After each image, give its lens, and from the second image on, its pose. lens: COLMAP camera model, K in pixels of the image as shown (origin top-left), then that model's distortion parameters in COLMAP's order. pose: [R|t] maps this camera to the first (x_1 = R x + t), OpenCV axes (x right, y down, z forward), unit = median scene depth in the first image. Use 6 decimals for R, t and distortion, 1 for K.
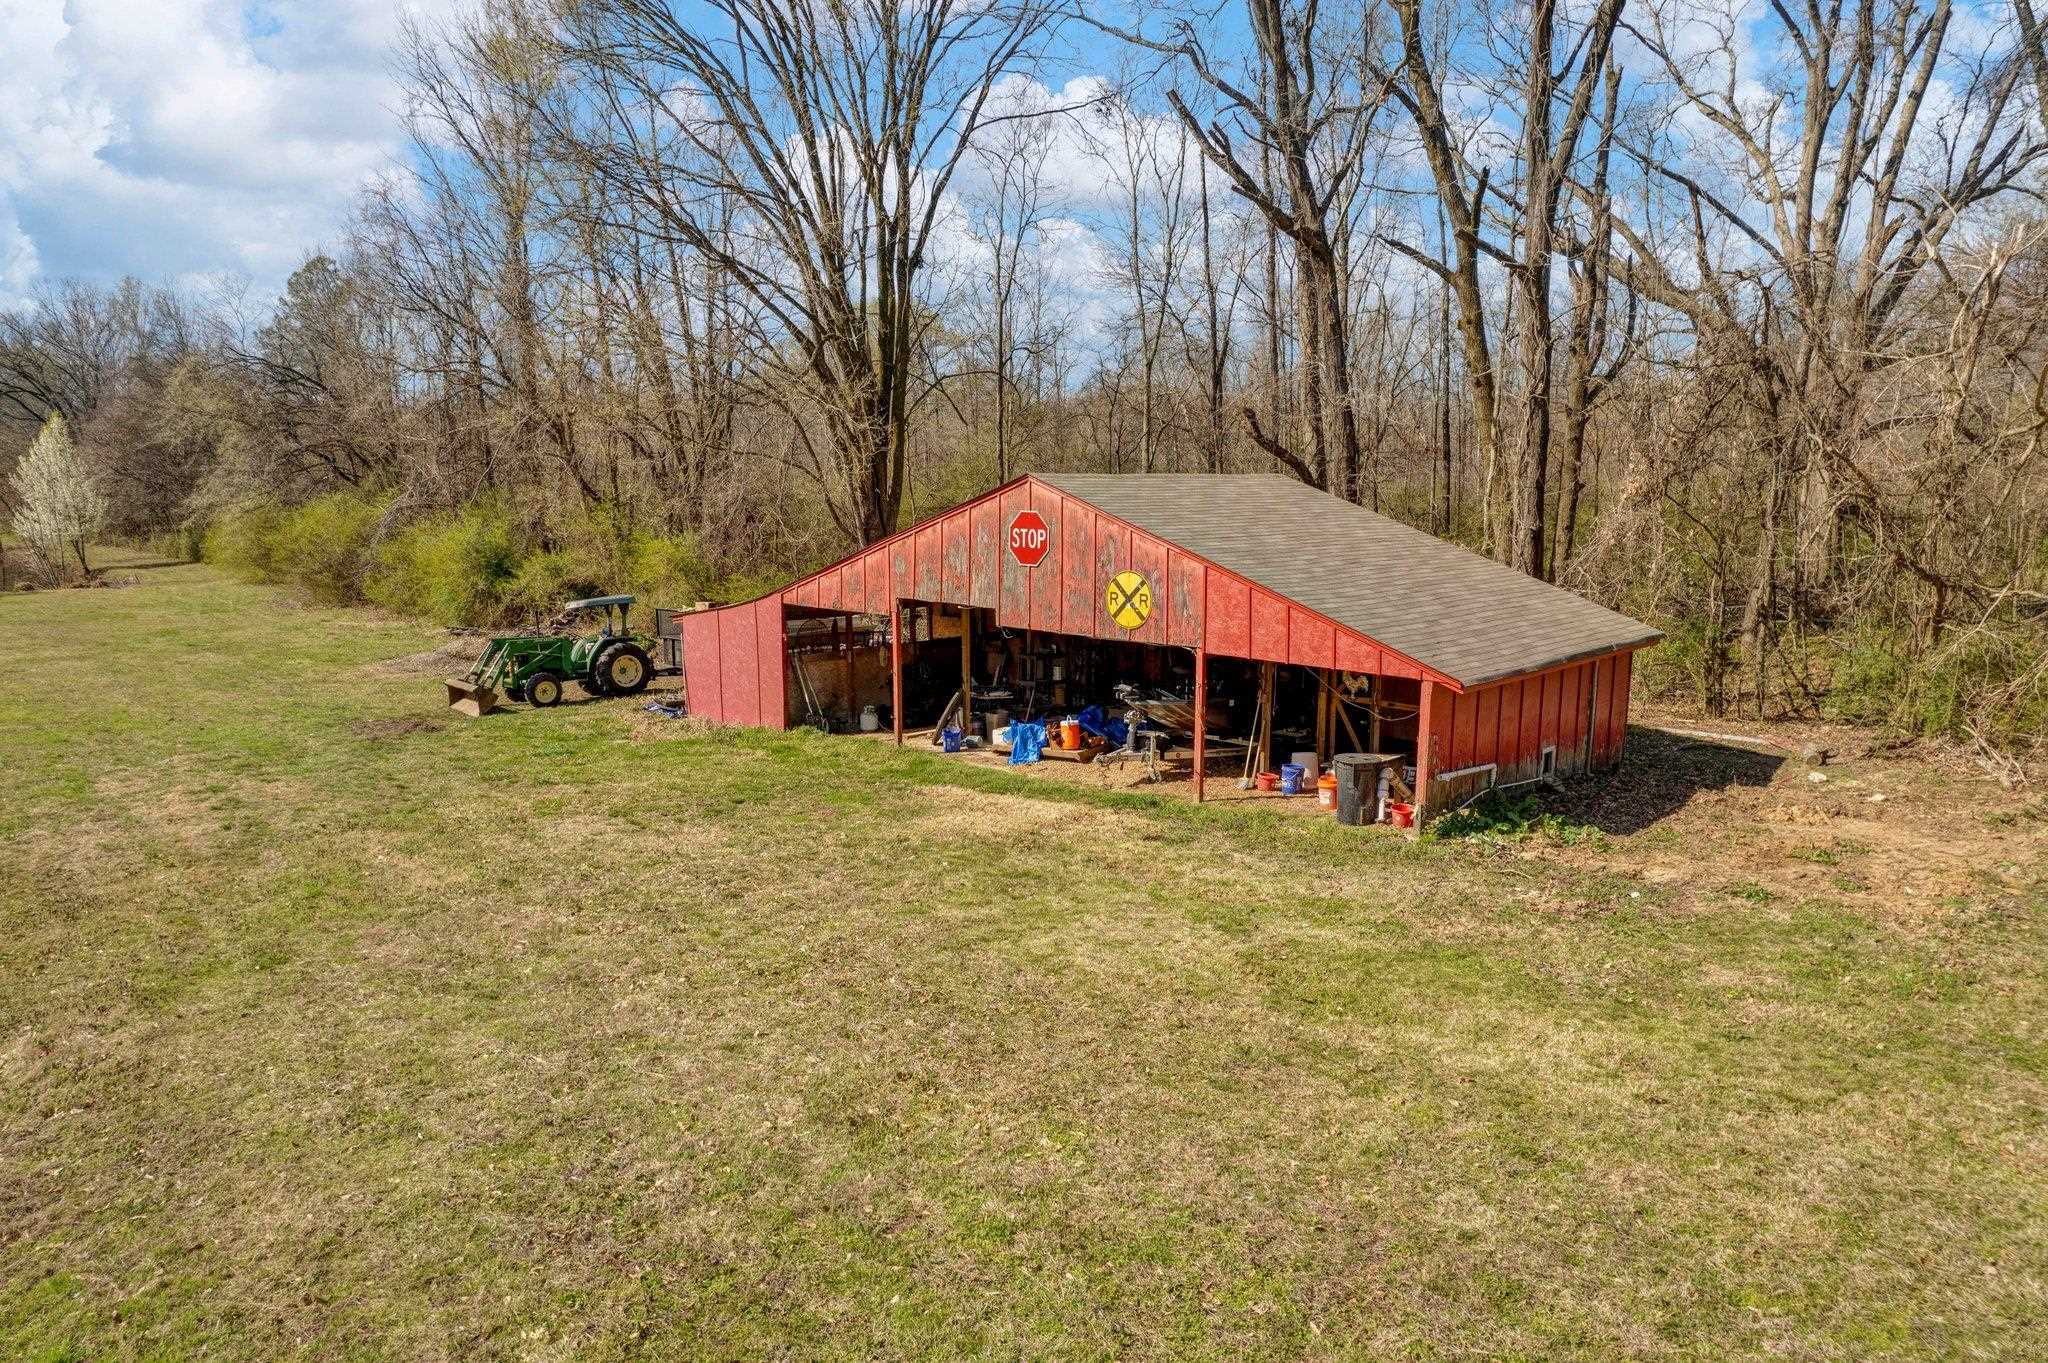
lens RADIAL K [[1247.8, 0, 1017.2], [0, 1247.8, 687.5], [0, 0, 1]] dist [0.000721, 0.000254]
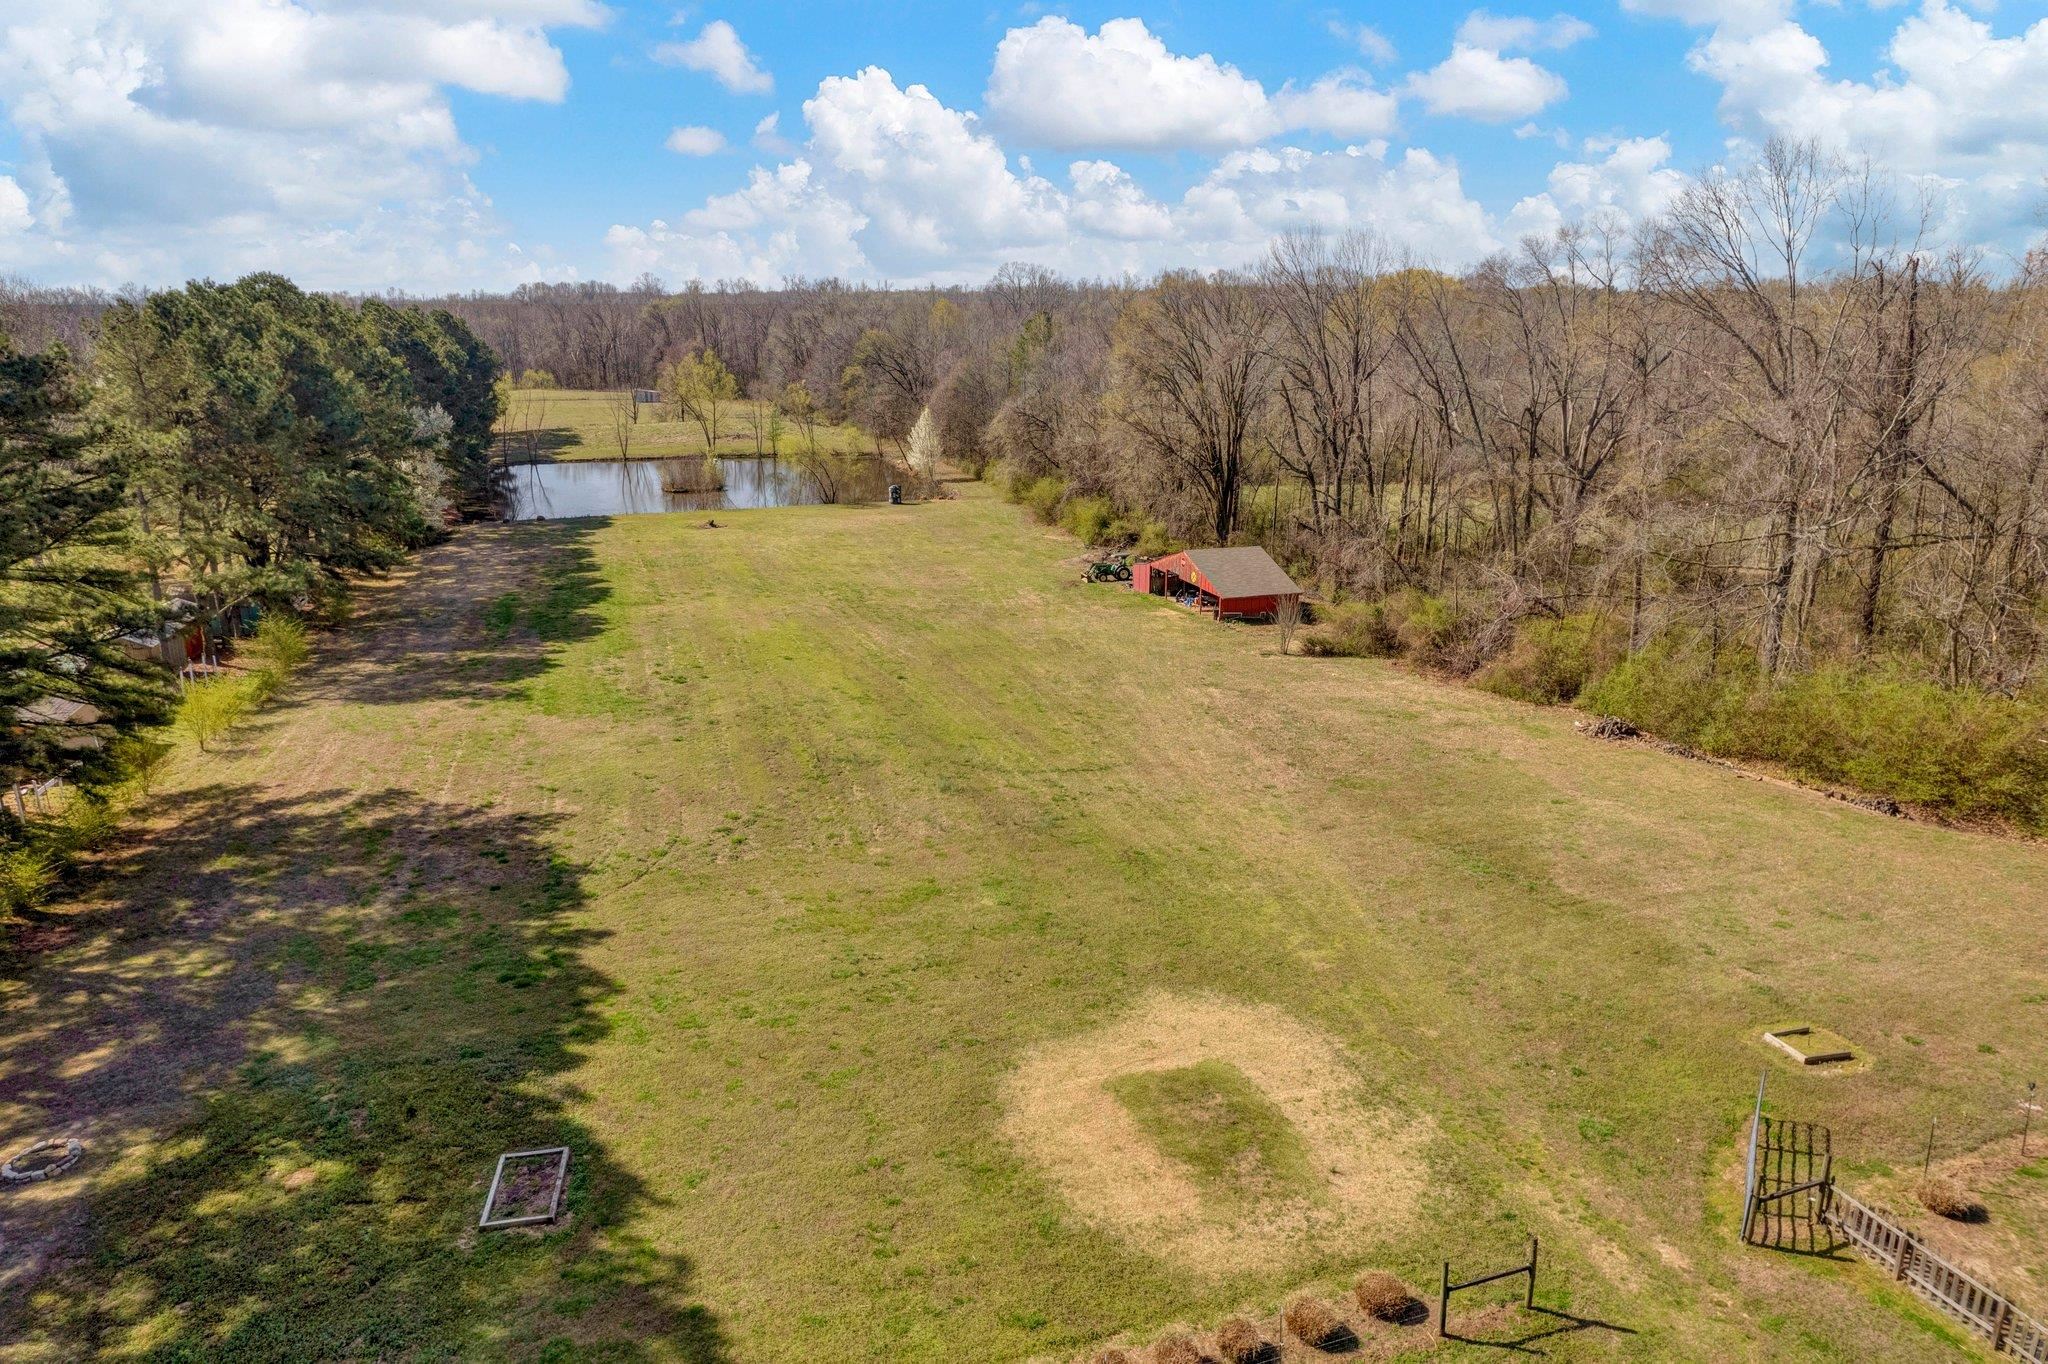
lens RADIAL K [[1247.8, 0, 1027.5], [0, 1247.8, 659.9], [0, 0, 1]] dist [0.000721, 0.000254]
pose [[0.884291, 0.125983, -0.449620, 1.174834], [-0.082585, 0.989932, 0.114954, -0.167668], [0.459575, -0.064521, 0.885792, -2.534626]]
